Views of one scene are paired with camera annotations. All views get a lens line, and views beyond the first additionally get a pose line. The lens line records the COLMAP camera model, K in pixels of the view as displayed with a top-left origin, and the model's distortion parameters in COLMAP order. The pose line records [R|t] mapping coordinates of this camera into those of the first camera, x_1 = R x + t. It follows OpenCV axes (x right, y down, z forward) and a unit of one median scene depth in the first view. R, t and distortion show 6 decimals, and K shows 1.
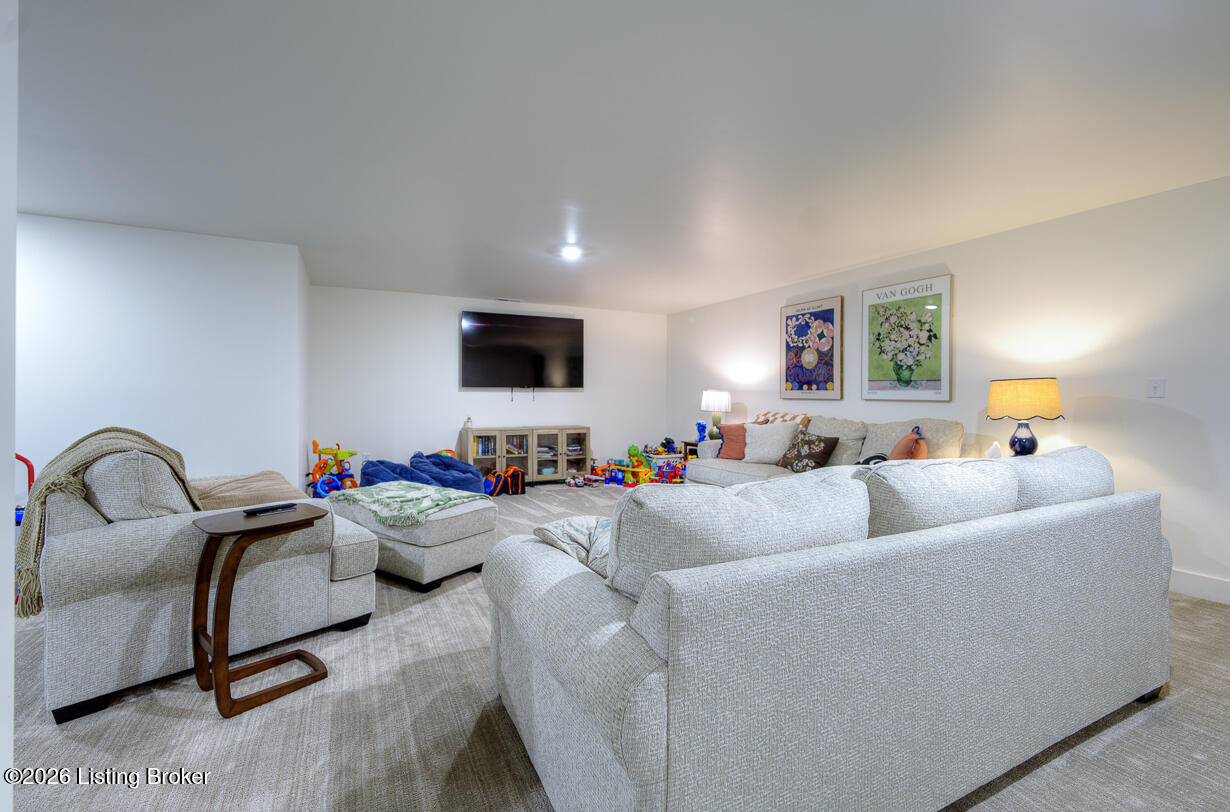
lens RADIAL K [[499.4, 0, 586.9], [0, 499.4, 399.4], [0, 0, 1]] dist [-0.000818, 0.000015]
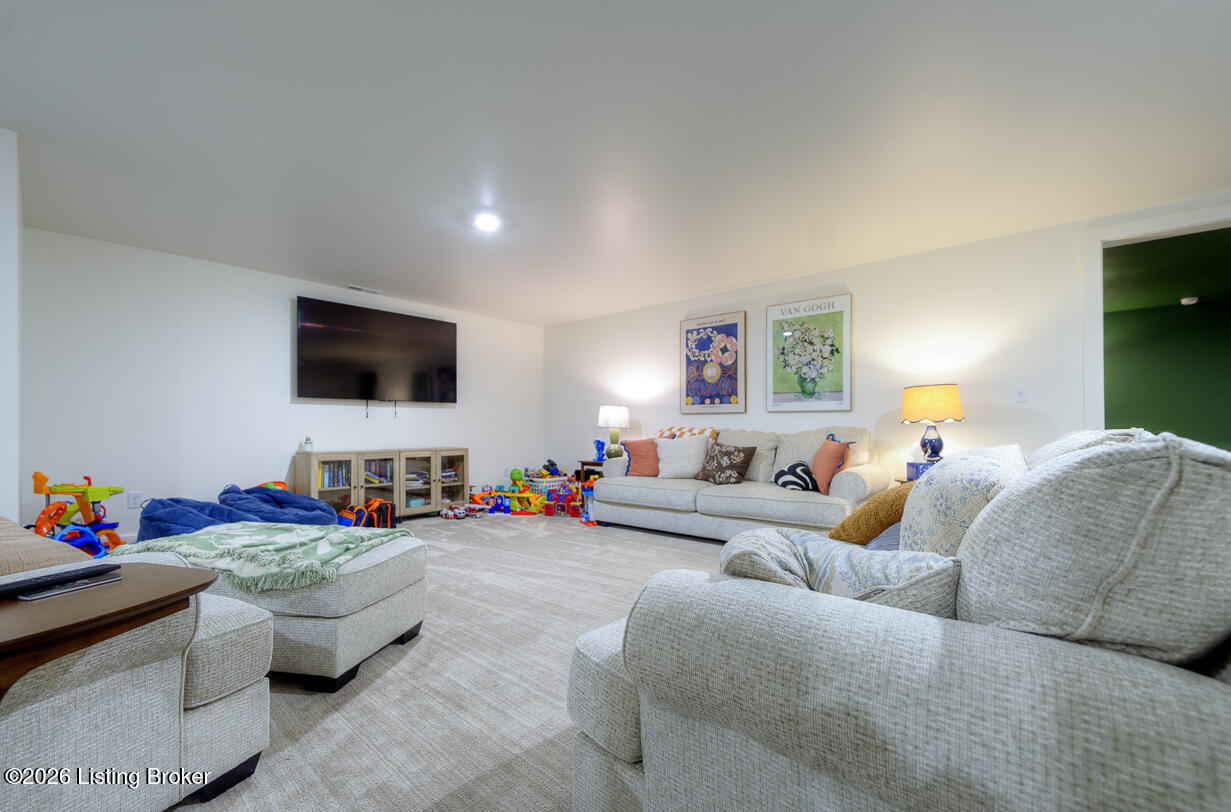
lens RADIAL K [[499.8, 0, 608.8], [0, 499.8, 426.3], [0, 0, 1]] dist [-0.000818, 0.000015]
pose [[0.921461, -0.000906, 0.388470, -0.137150], [0.004626, 0.999952, -0.008640, 0.034431], [-0.388443, 0.009758, 0.921421, 0.157571]]
